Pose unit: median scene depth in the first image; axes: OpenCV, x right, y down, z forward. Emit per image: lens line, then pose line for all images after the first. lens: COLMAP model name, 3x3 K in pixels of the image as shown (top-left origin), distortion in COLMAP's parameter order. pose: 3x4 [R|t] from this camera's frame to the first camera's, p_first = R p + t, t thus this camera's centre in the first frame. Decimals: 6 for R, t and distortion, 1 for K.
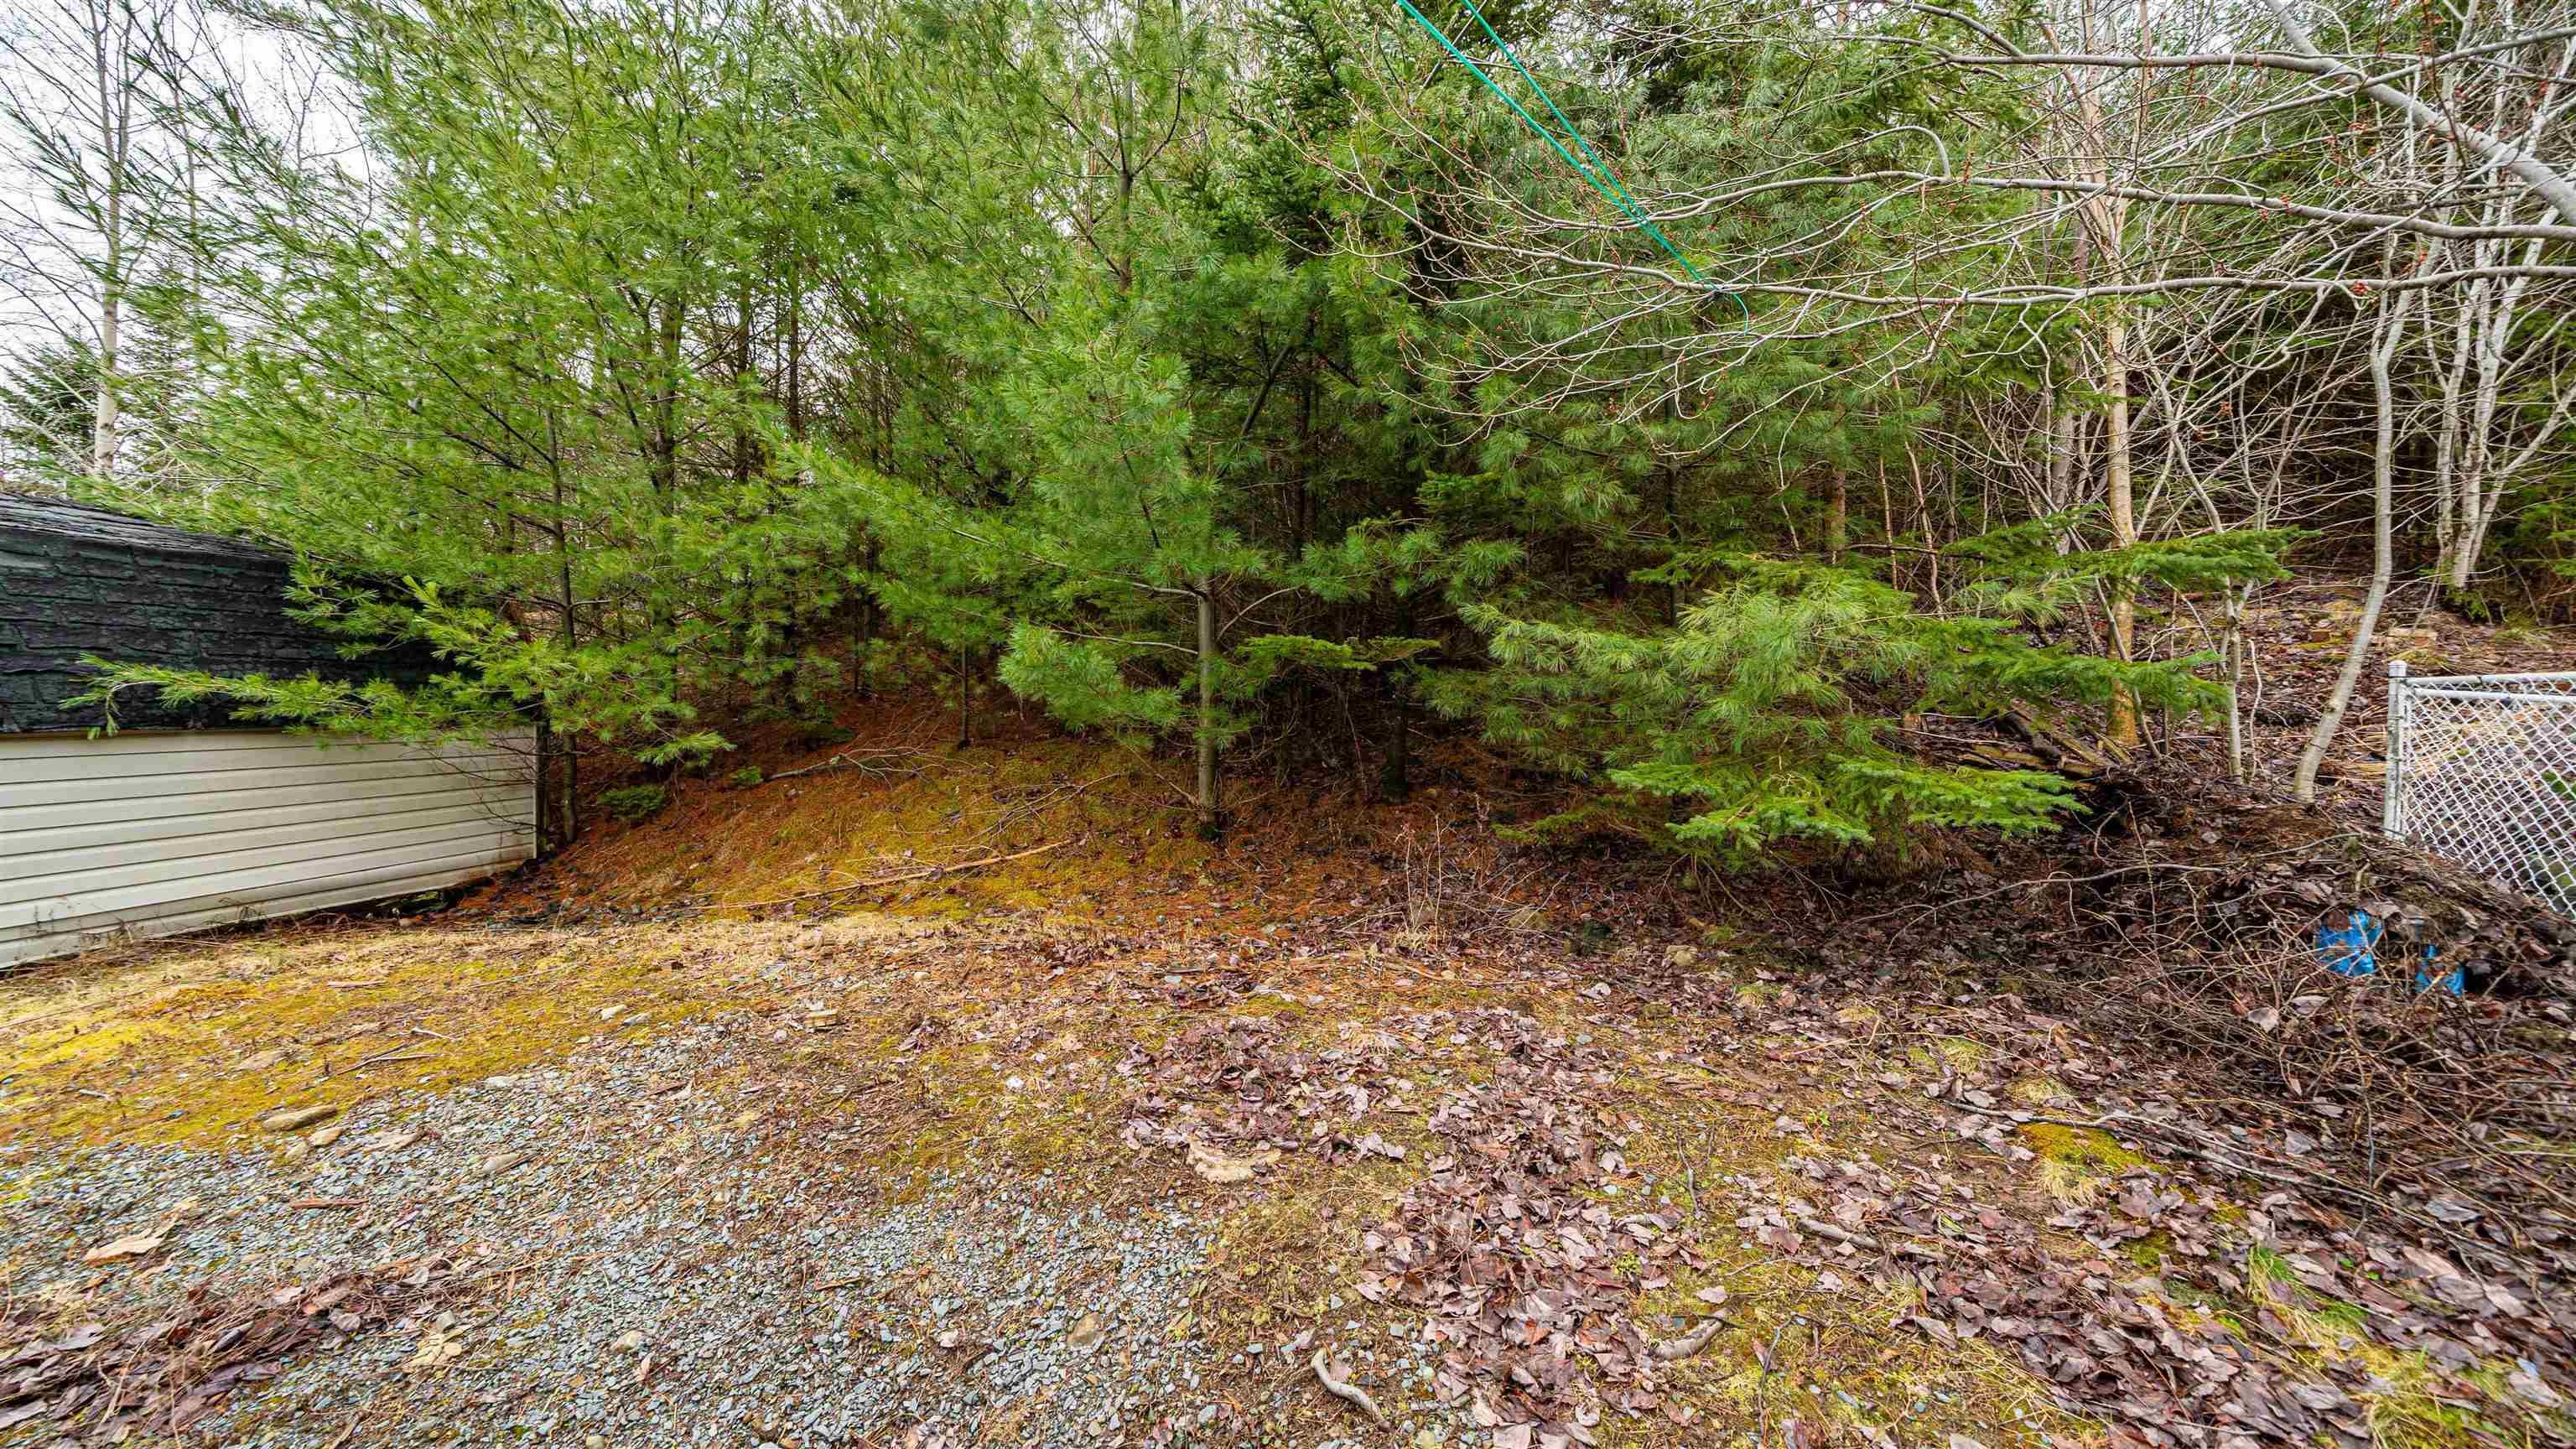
lens RADIAL K [[859.3, 0, 1288.0], [0, 859.3, 724.5], [0, 0, 1]] dist [-0.001666, -0.000057]
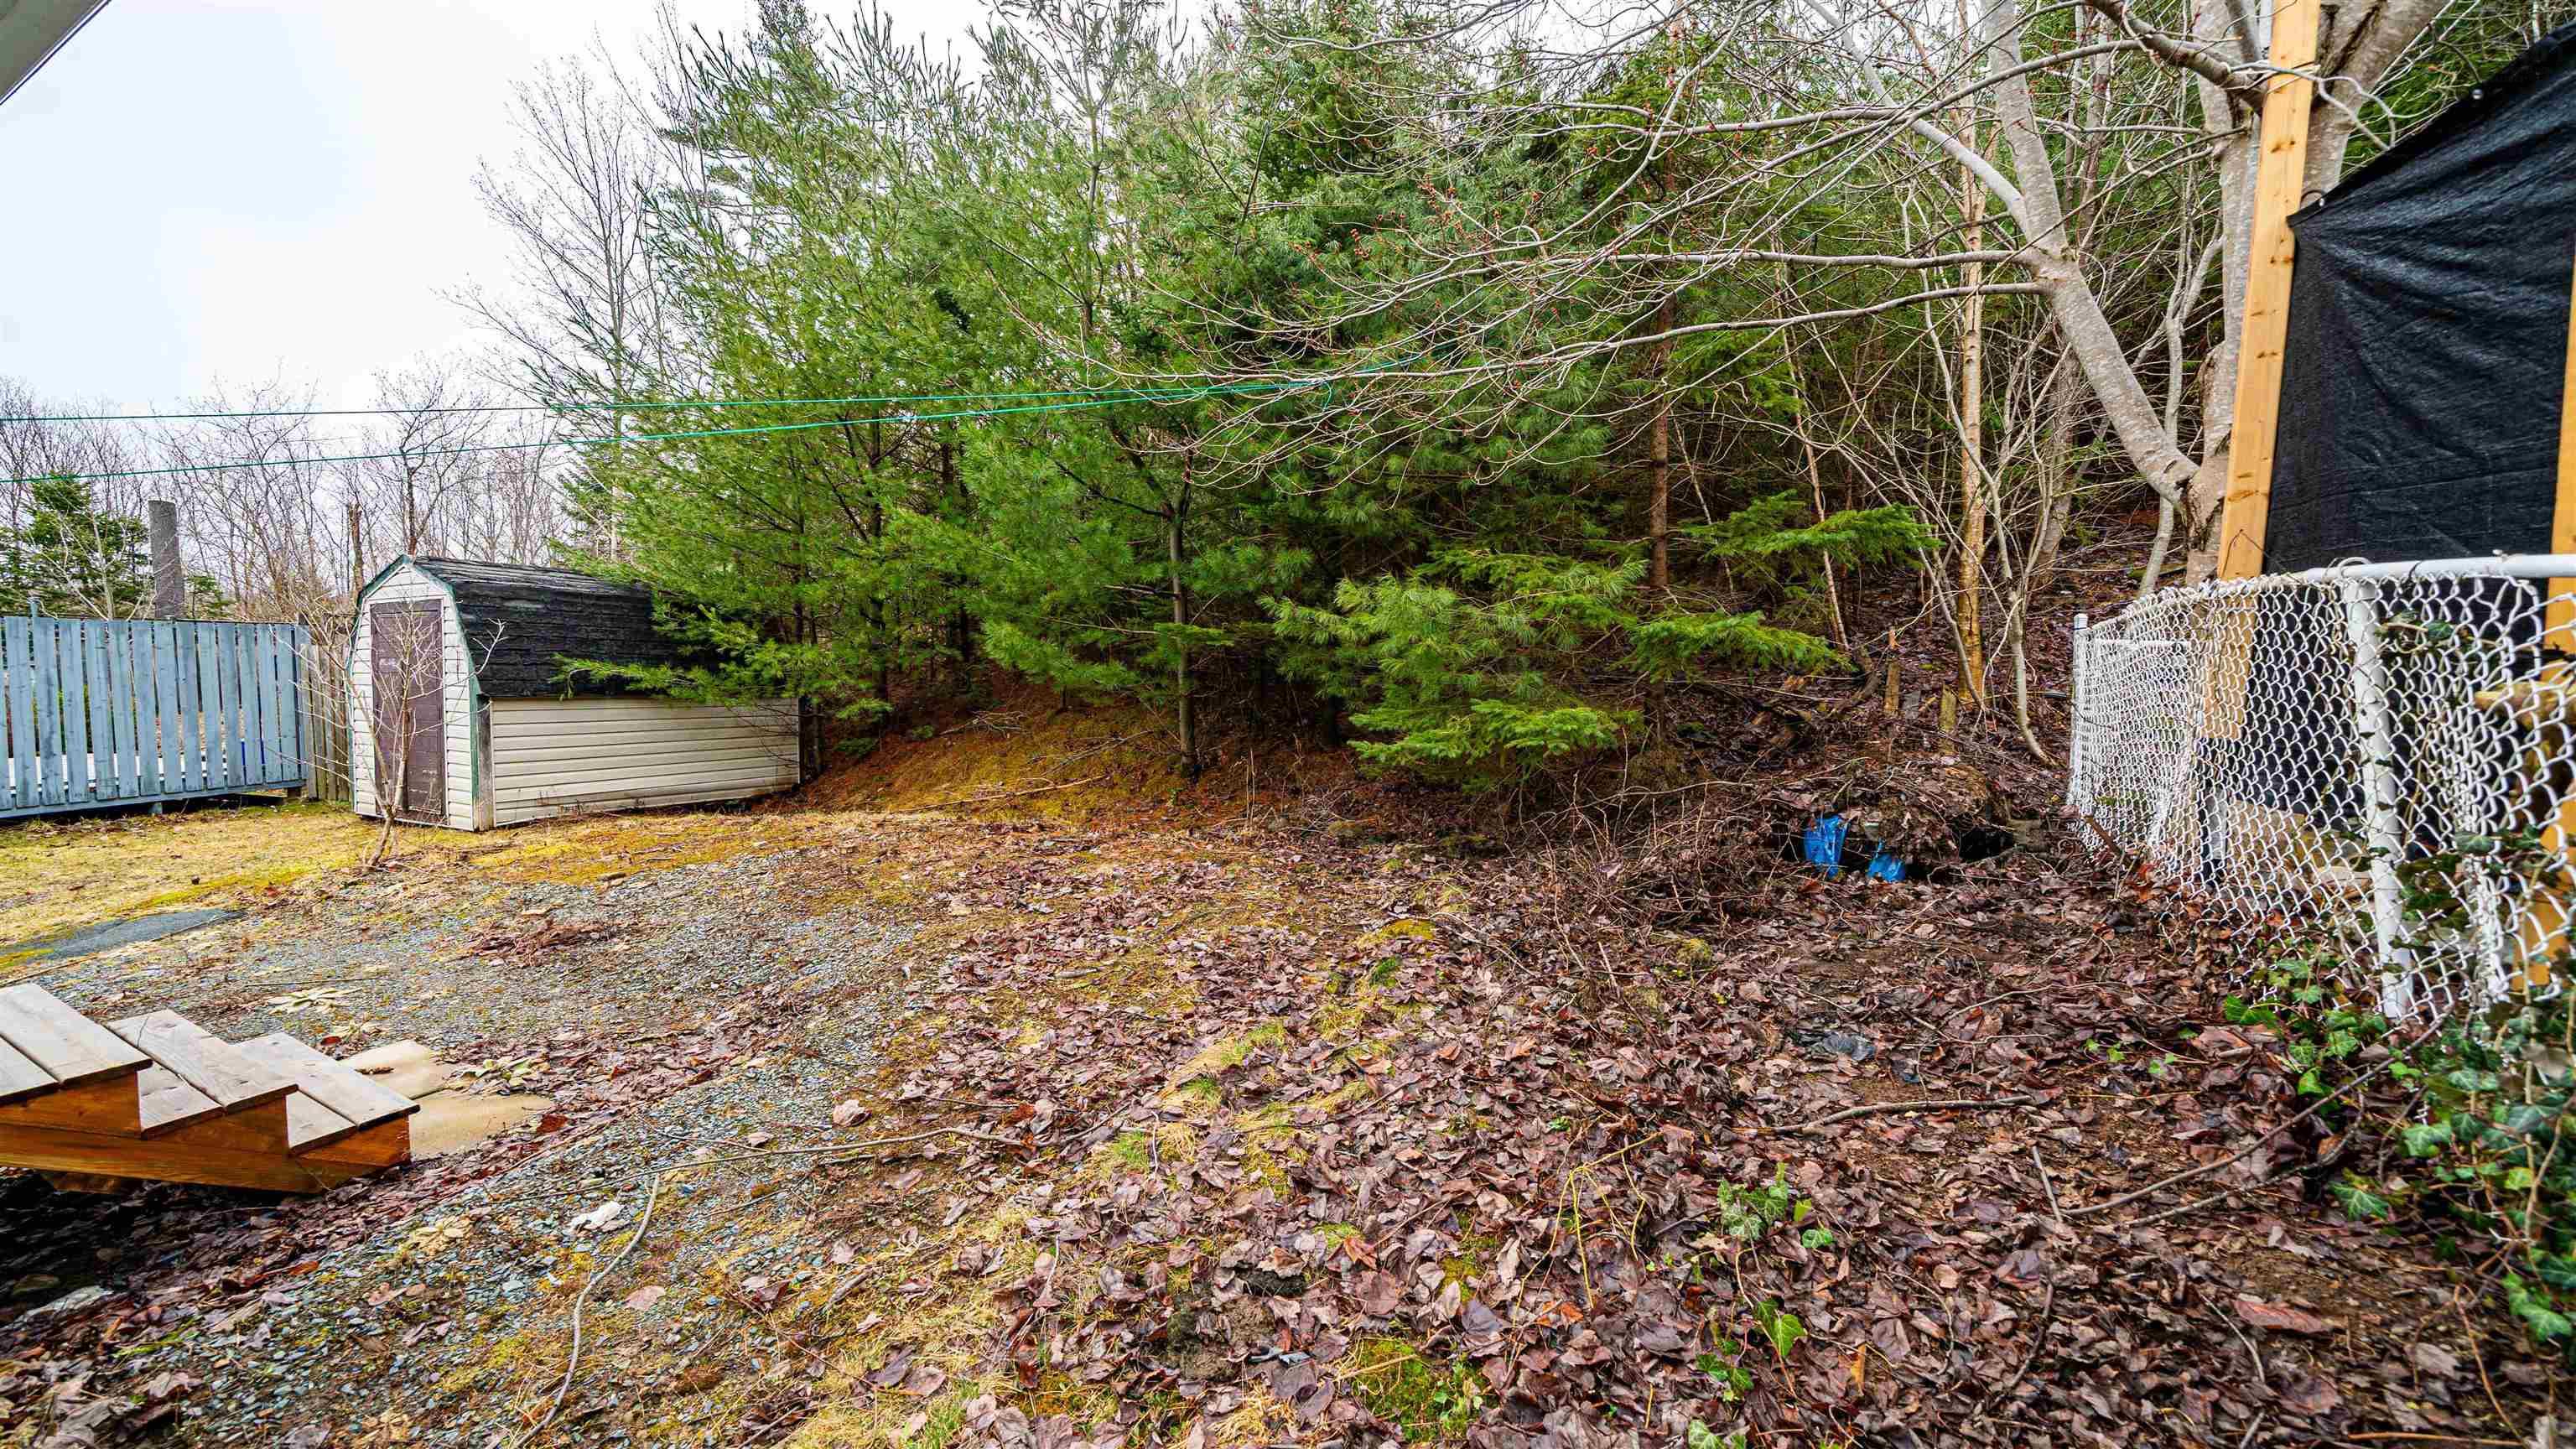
lens RADIAL K [[810.0, 0, 1288.0], [0, 810.0, 724.5], [0, 0, 1]] dist [-0.000530, 0.000001]
pose [[0.964396, 0.001798, -0.264455, 0.504781], [0.003547, 0.999799, 0.019730, 0.035637], [0.264438, -0.019966, 0.964196, -0.236038]]
